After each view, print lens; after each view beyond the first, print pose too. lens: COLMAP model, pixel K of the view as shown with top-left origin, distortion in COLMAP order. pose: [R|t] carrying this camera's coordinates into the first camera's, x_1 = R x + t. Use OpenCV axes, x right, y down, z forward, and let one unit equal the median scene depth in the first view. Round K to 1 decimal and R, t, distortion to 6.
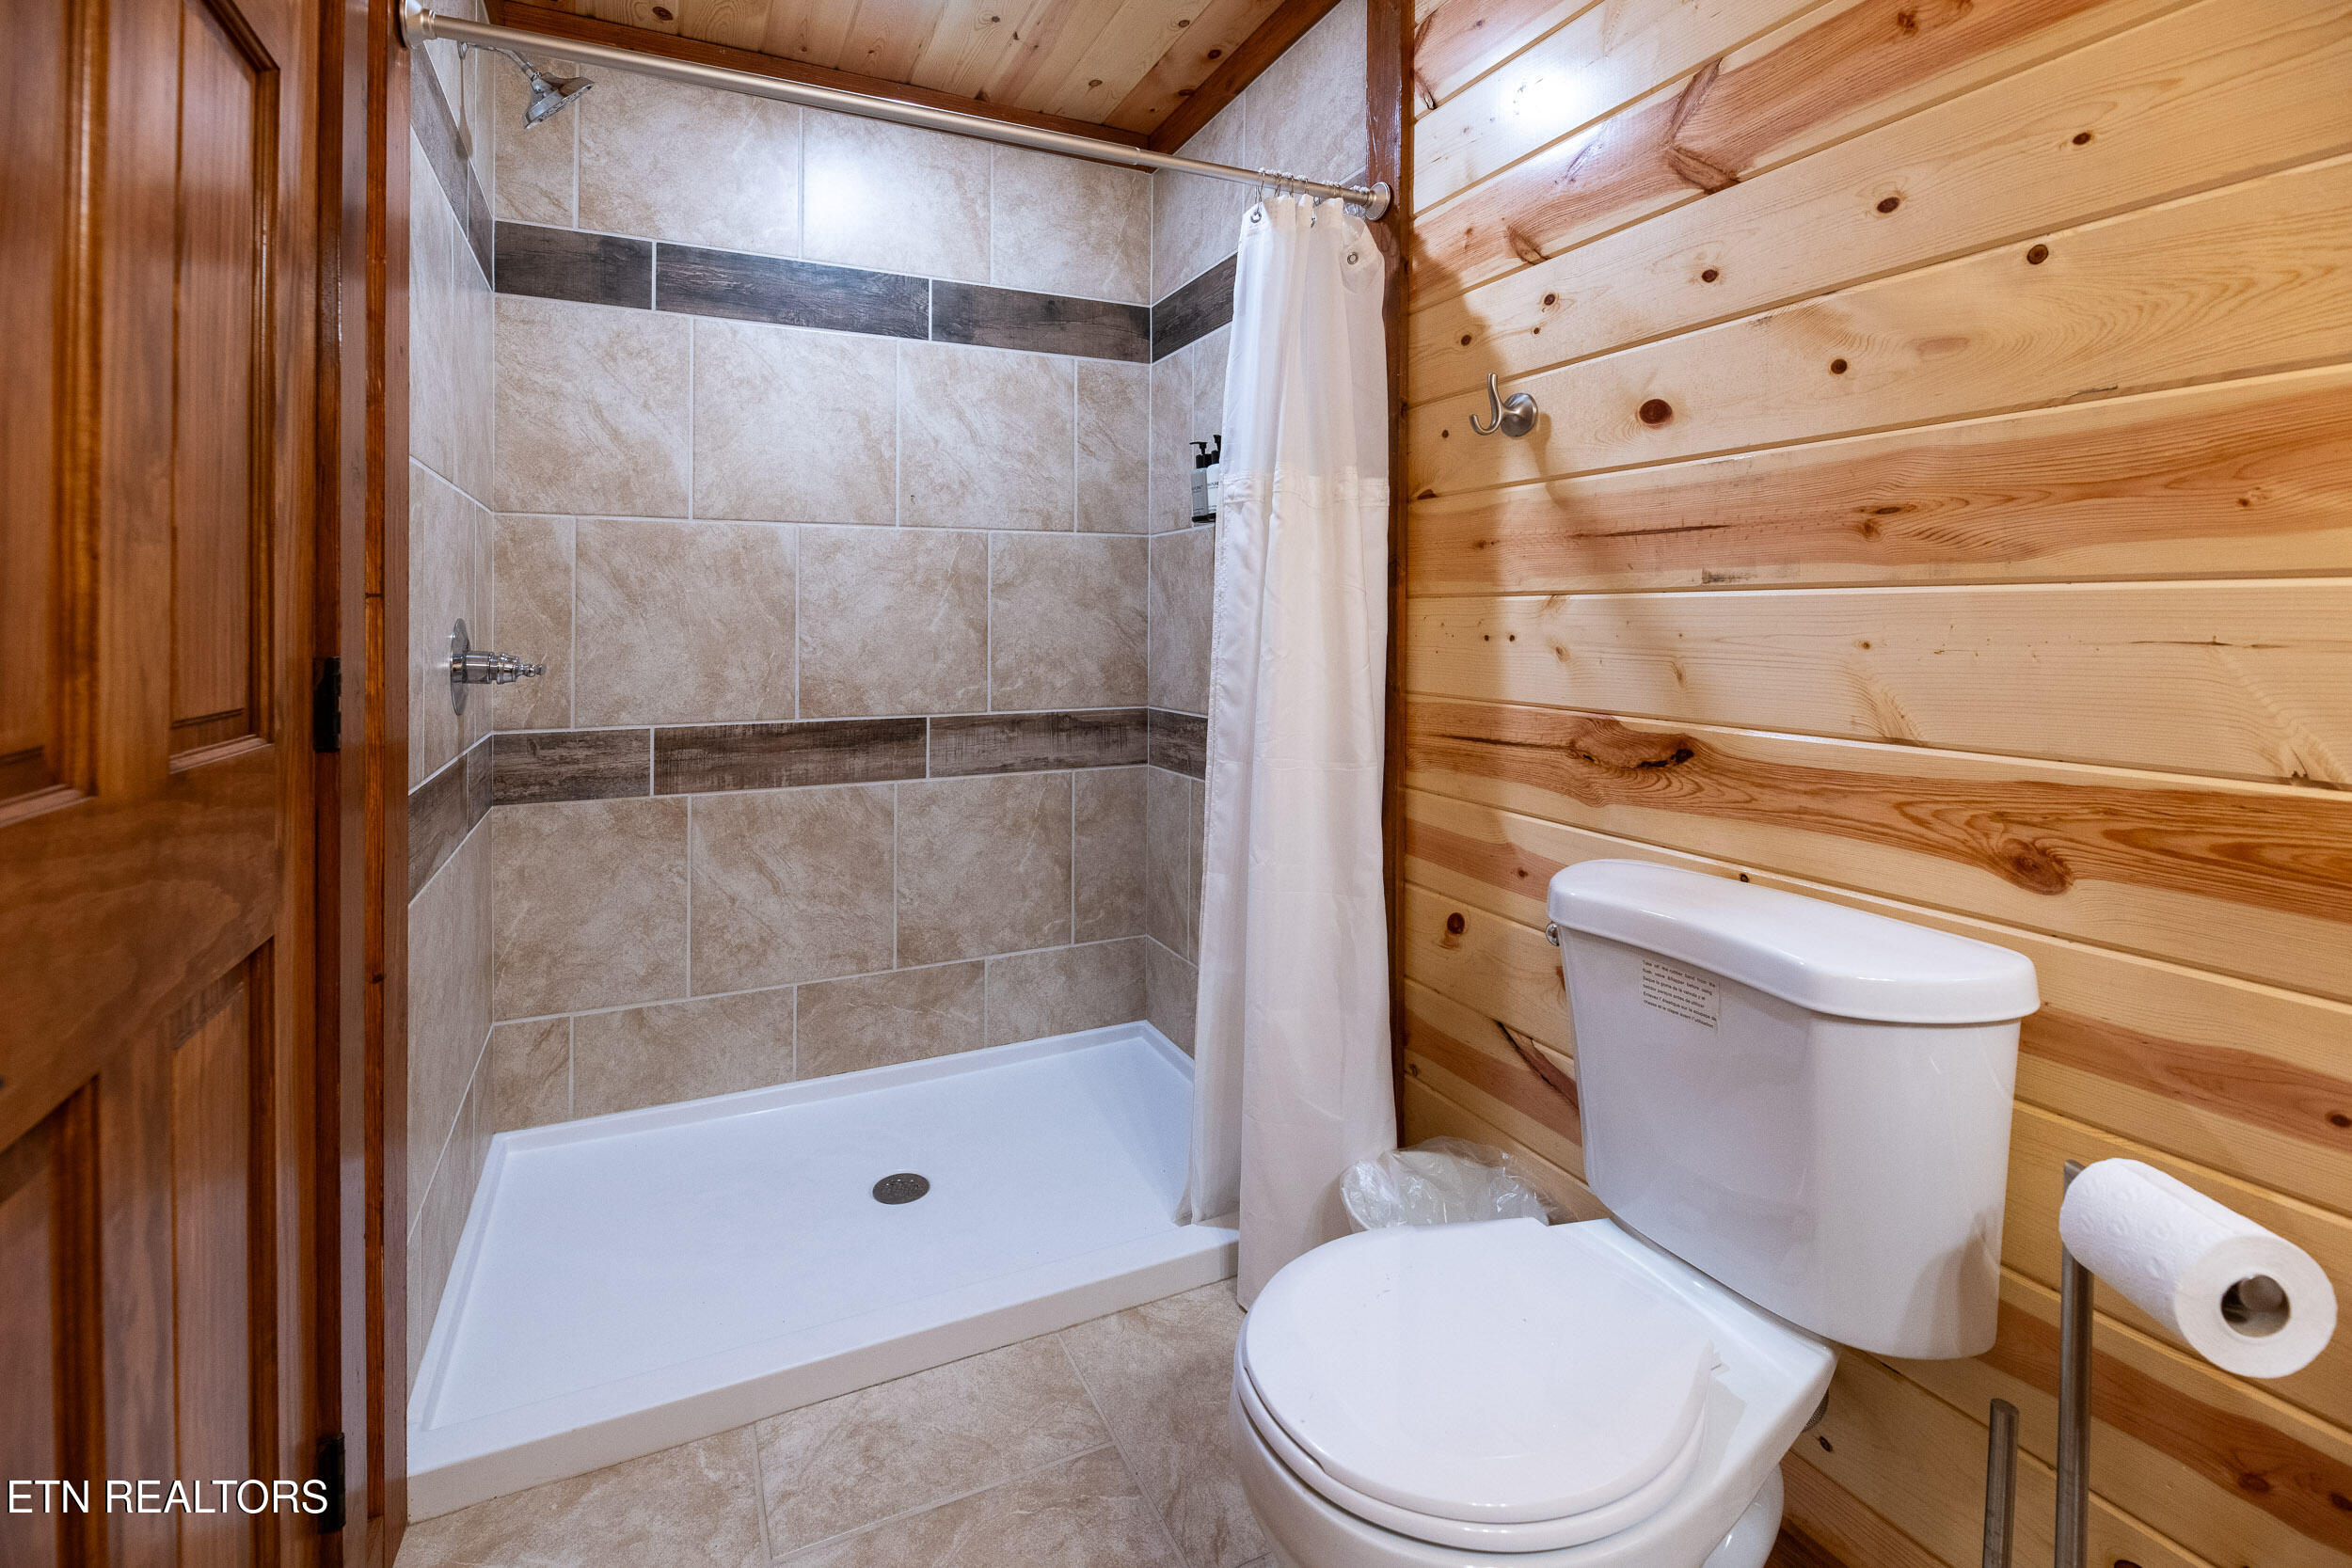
lens RADIAL K [[1011.7, 0, 1167.7], [0, 1011.7, 784.6], [0, 0, 1]] dist [-0.001291, -0.000298]
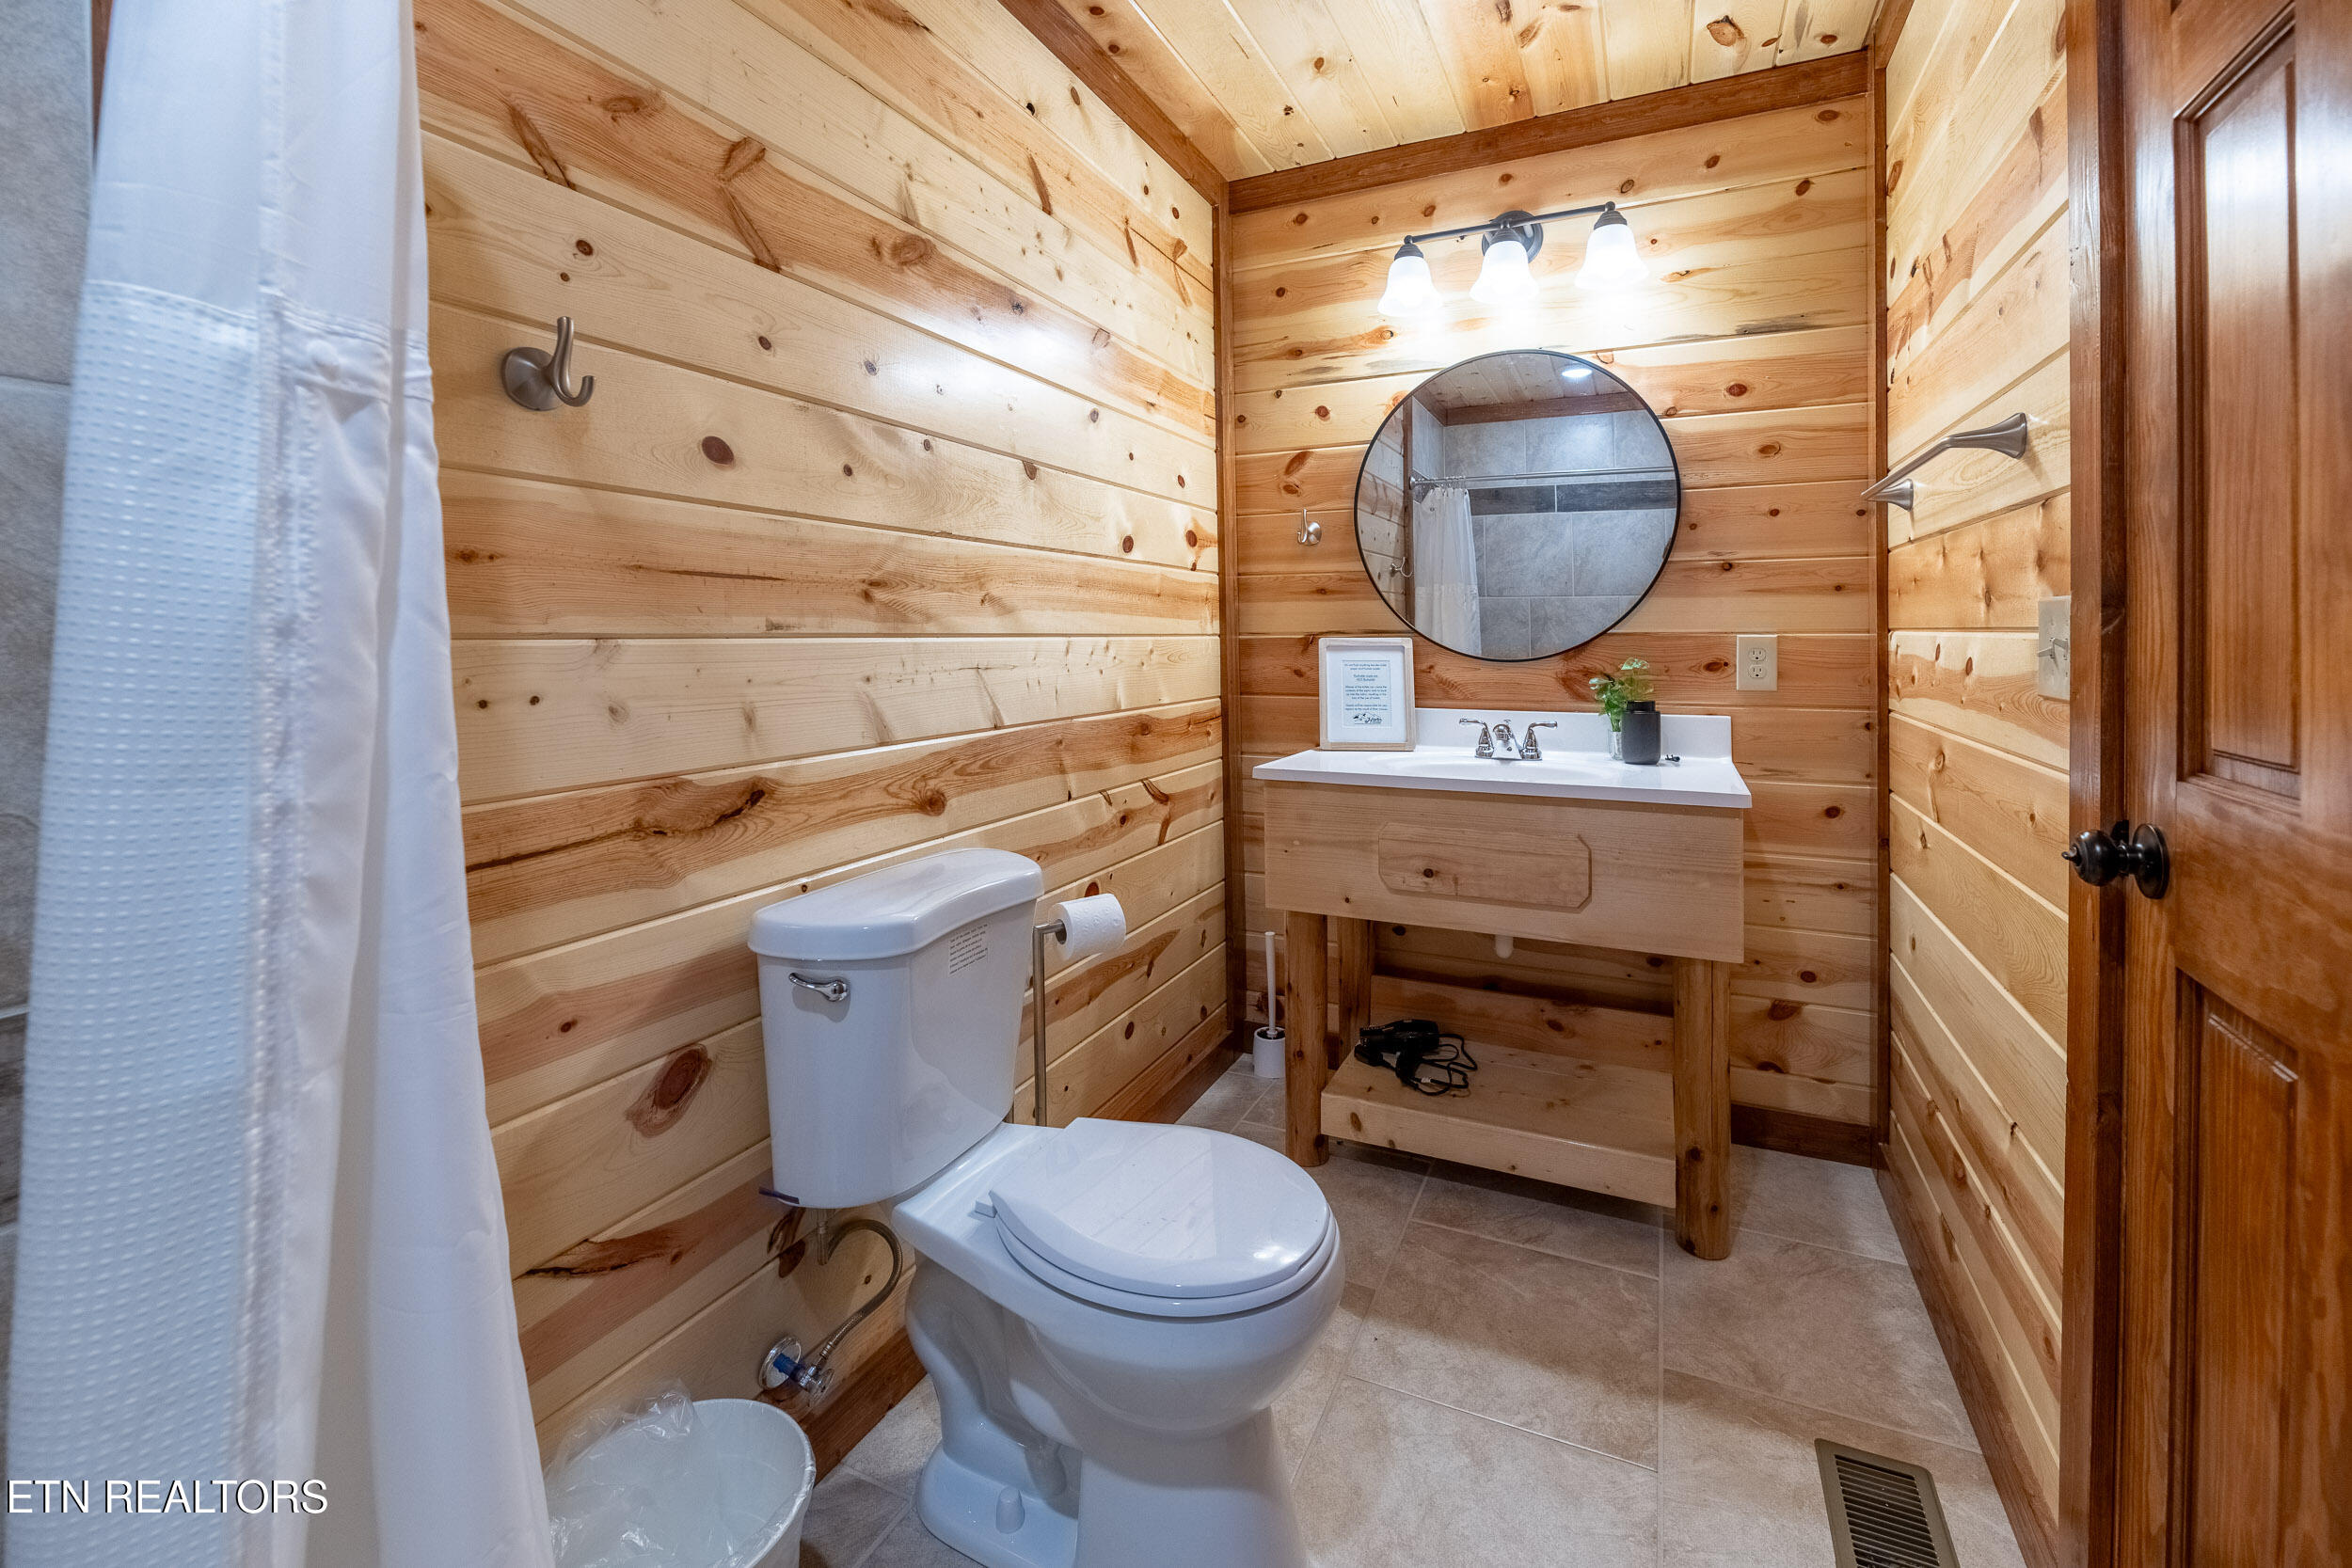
lens RADIAL K [[1011.7, 0, 1167.7], [0, 1011.7, 784.6], [0, 0, 1]] dist [-0.001291, -0.000298]
pose [[-0.610757, -0.109141, 0.784260, -0.564338], [0.136799, 0.961017, 0.240274, -0.237588], [-0.779911, 0.254035, -0.572018, 1.299668]]
